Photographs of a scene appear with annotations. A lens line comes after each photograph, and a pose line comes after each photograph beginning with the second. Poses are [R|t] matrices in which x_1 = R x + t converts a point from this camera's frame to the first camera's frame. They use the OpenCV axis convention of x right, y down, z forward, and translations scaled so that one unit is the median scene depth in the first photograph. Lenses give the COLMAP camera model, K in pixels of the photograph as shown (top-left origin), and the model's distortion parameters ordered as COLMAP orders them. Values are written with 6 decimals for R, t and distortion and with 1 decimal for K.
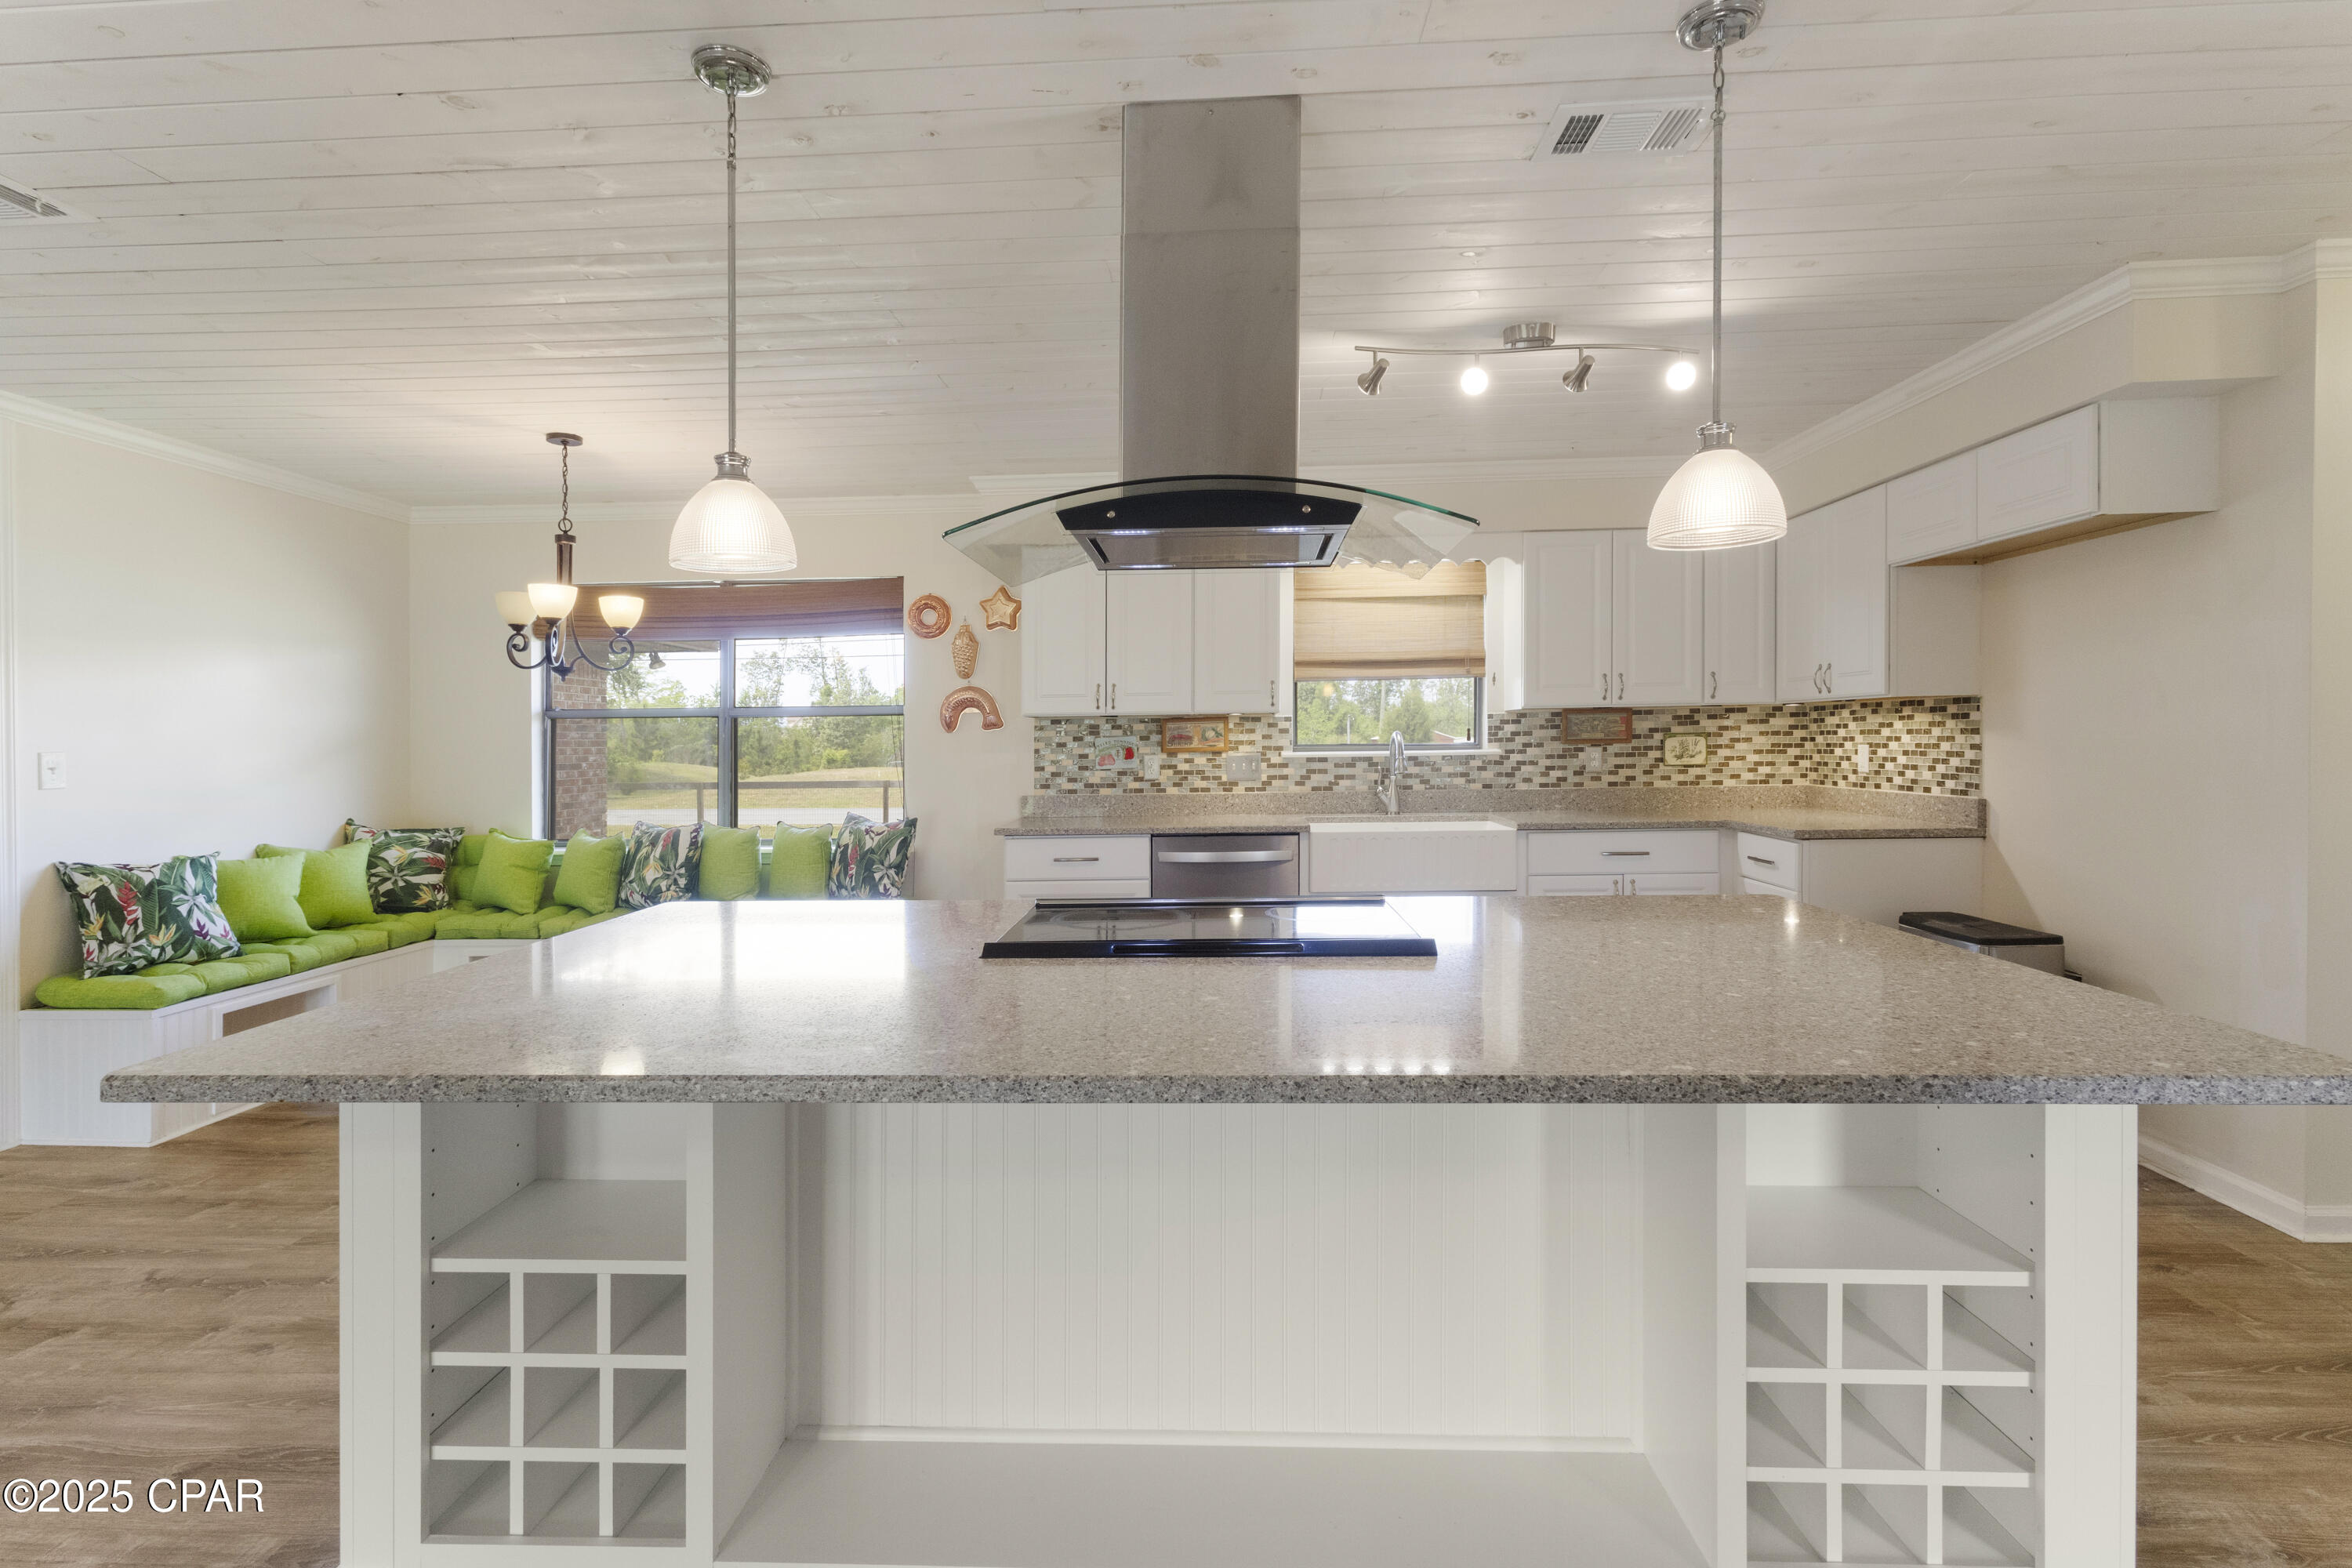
lens RADIAL K [[1102.5, 0, 1172.0], [0, 1102.5, 711.0], [0, 0, 1]] dist [0.003792, 0.000025]
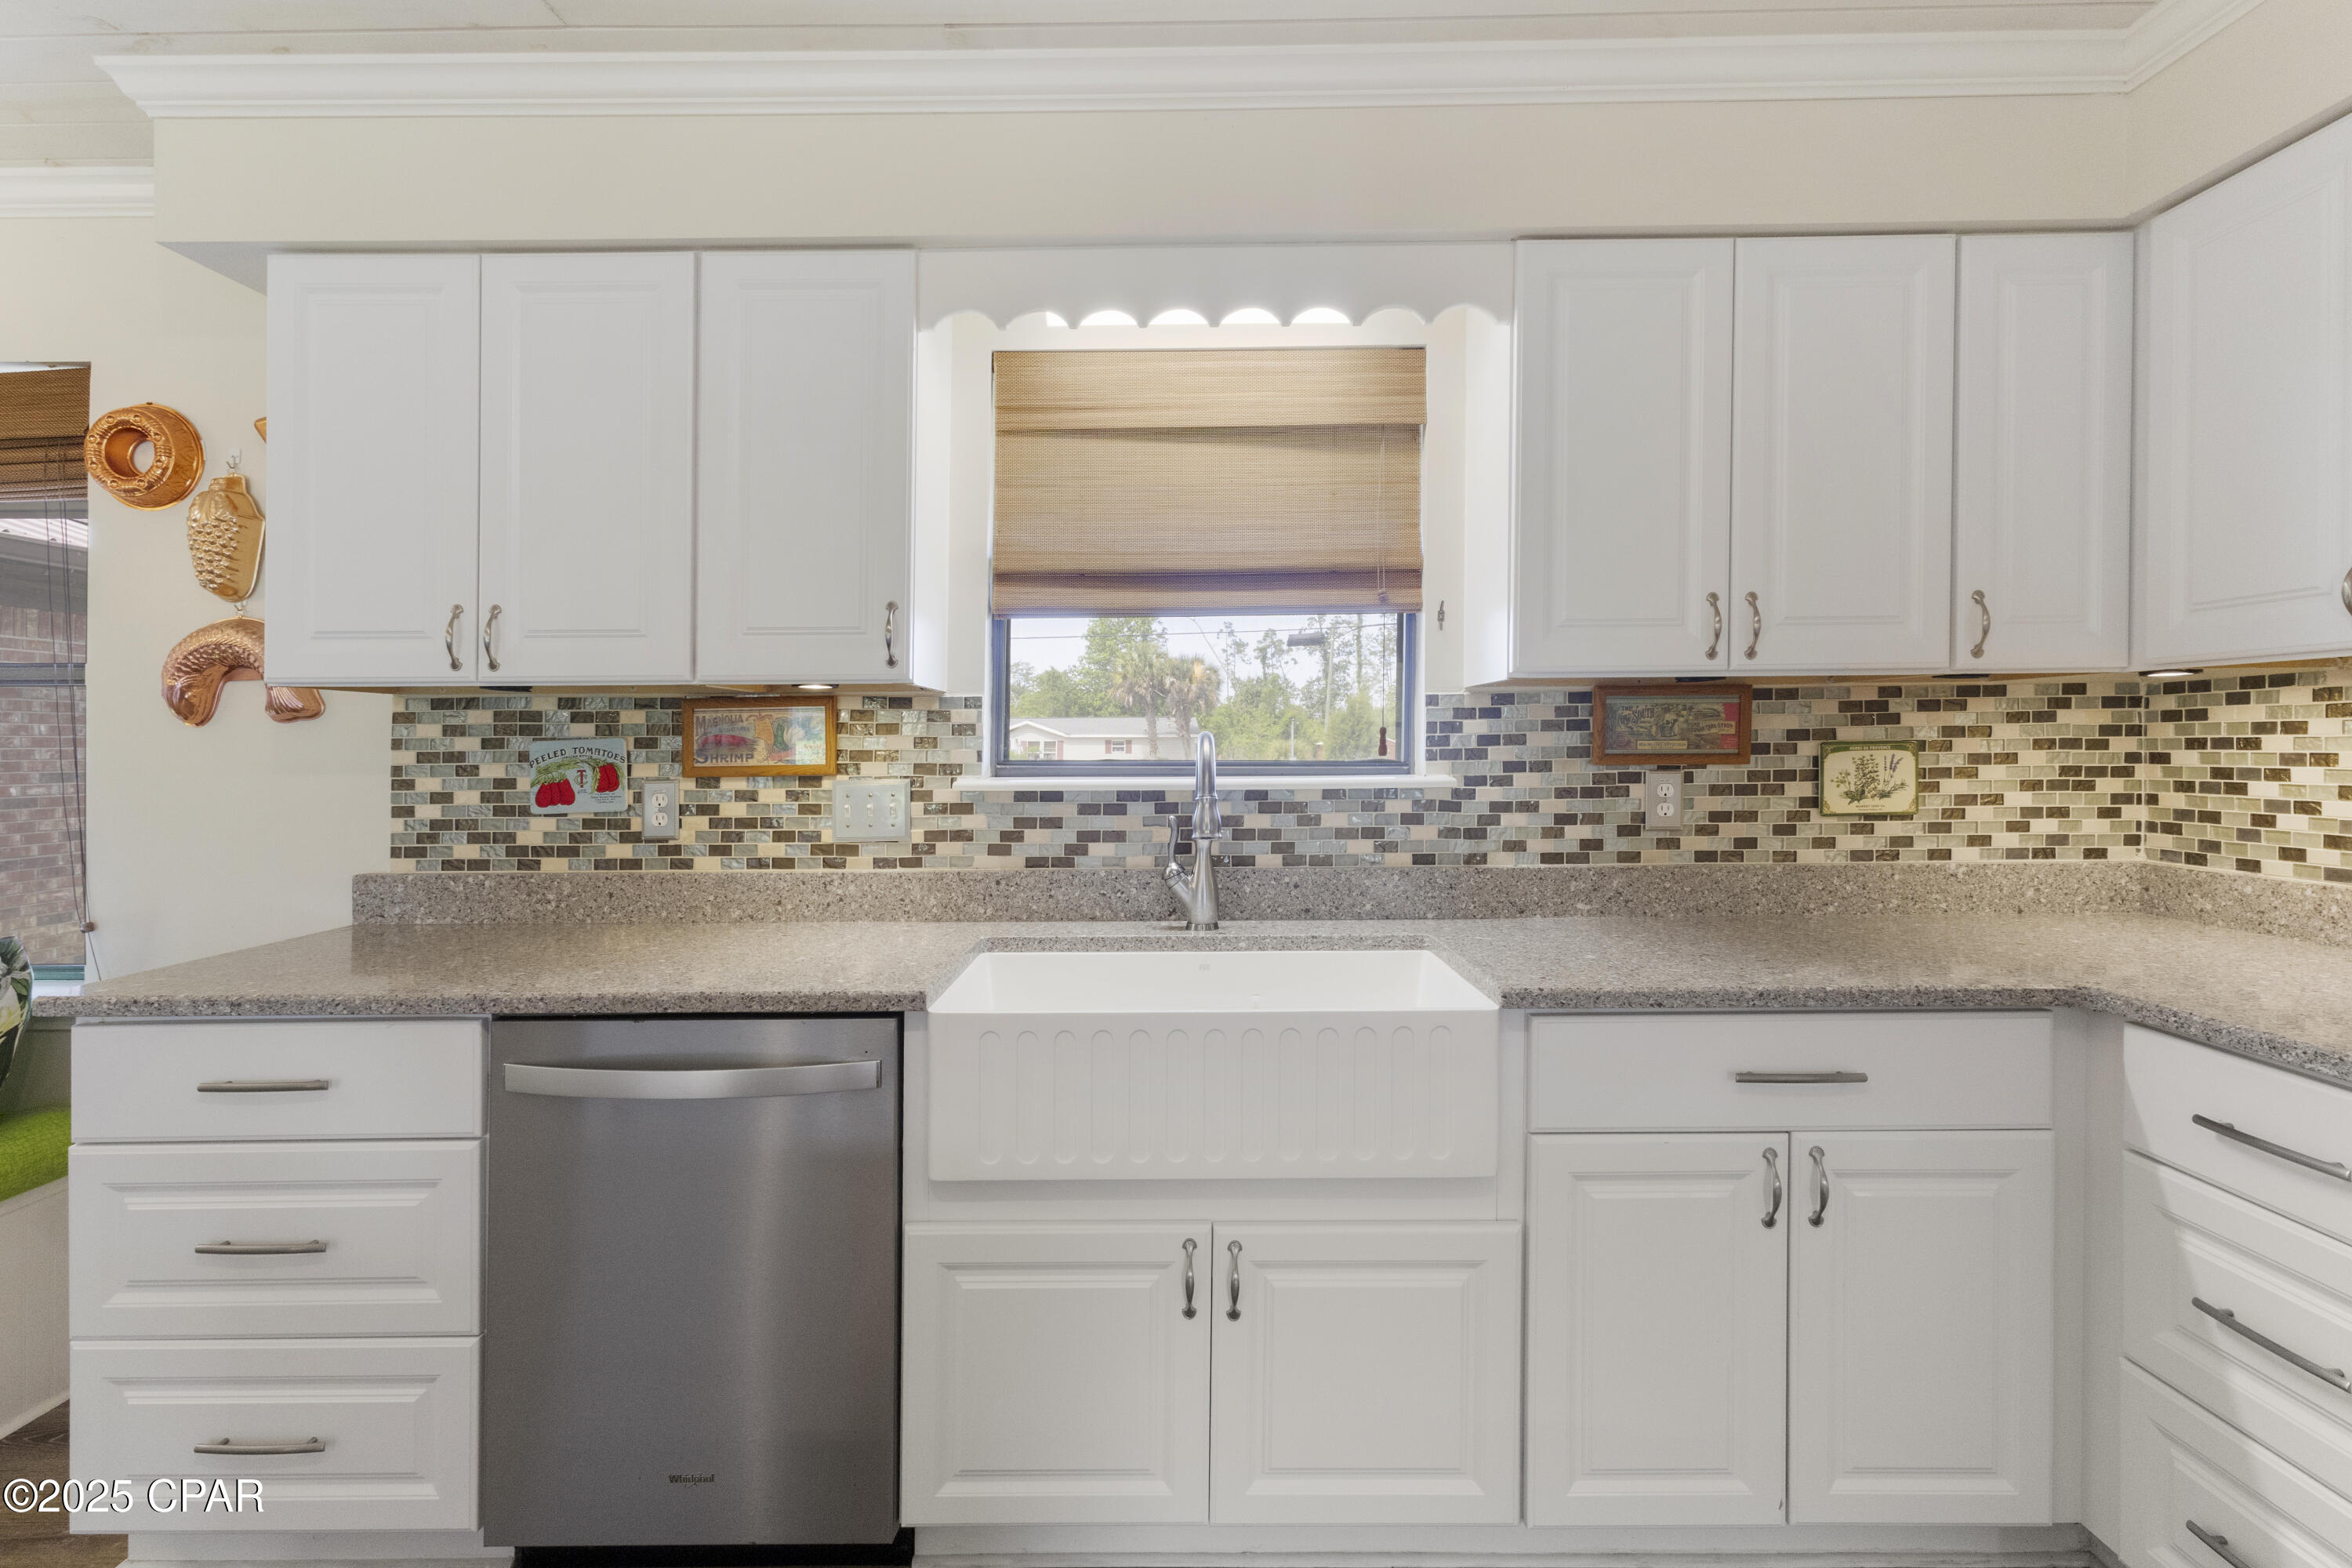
lens RADIAL K [[1102.5, 0, 1163.8], [0, 1102.5, 712.7], [0, 0, 1]] dist [0.003792, 0.000025]
pose [[0.998811, 0.009648, 0.047790, 0.162210], [-0.009433, 0.999944, -0.004727, 0.013075], [-0.047833, 0.004271, 0.998846, 0.570485]]
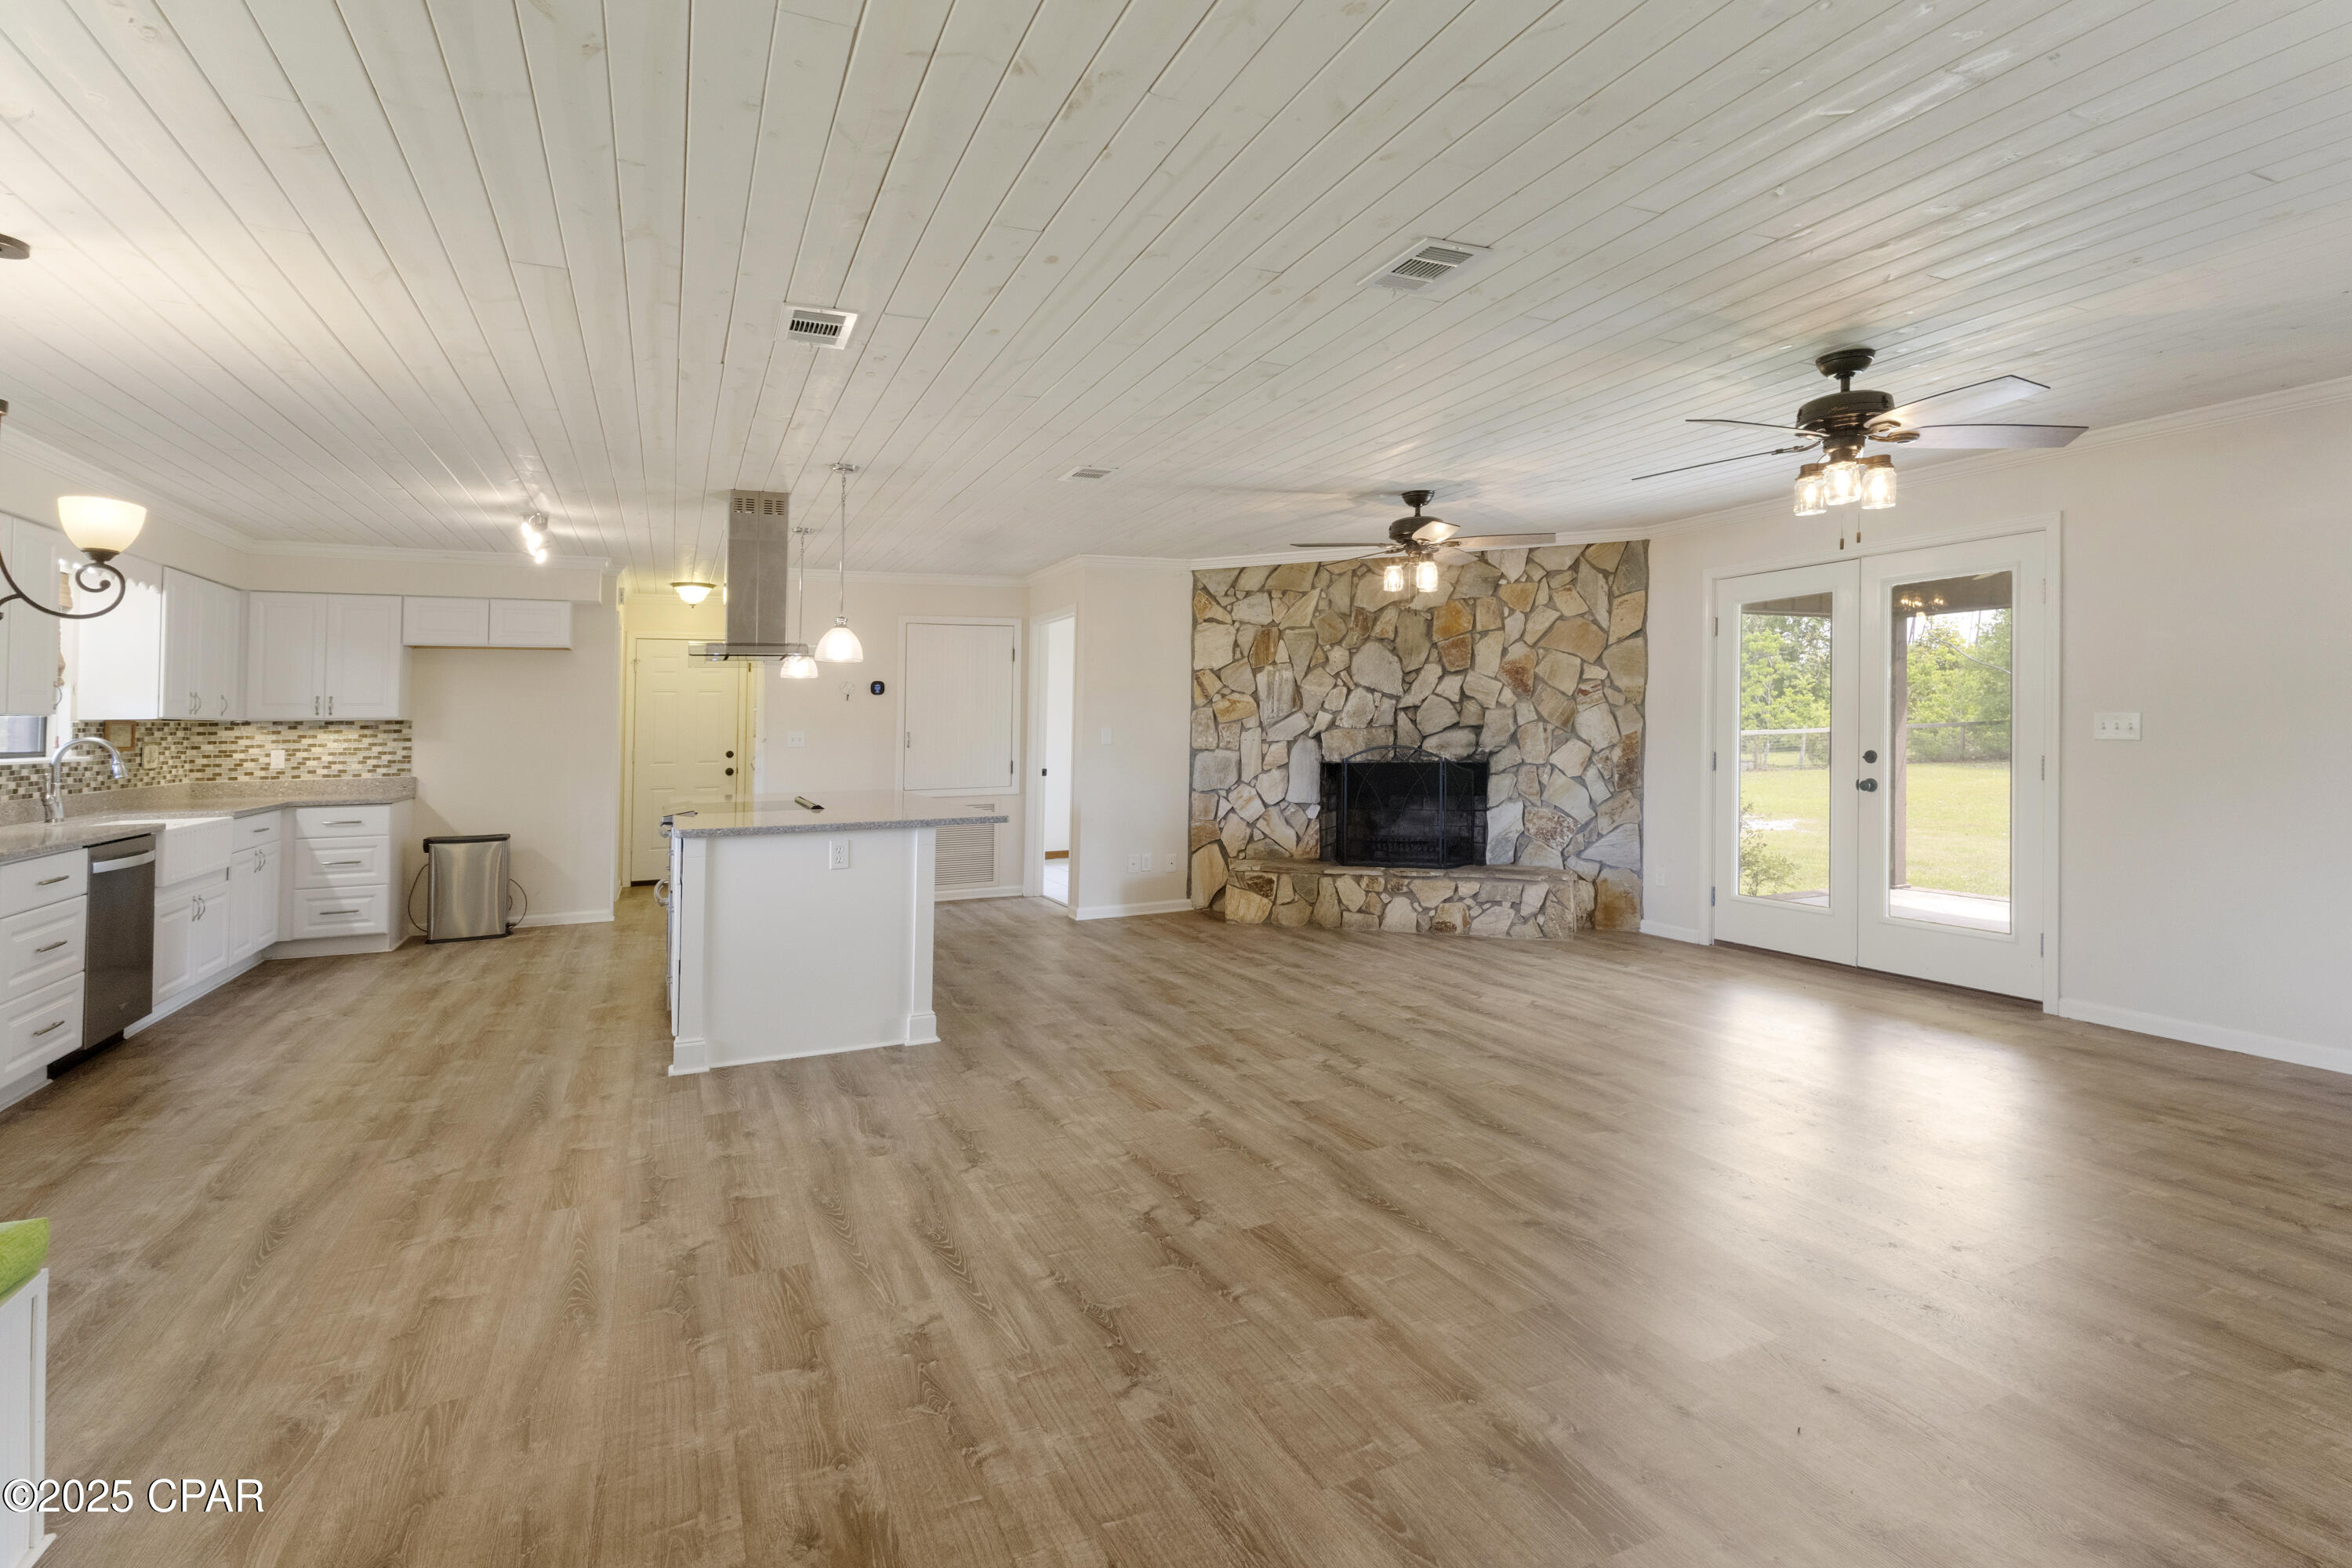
lens RADIAL K [[1112.7, 0, 1156.8], [0, 1112.7, 739.7], [0, 0, 1]] dist [-0.003177, -0.000048]
pose [[-0.449202, 0.009578, 0.893379, -1.126328], [-0.004341, 0.999907, -0.012903, 0.027714], [-0.893420, -0.009674, -0.449119, 0.553338]]
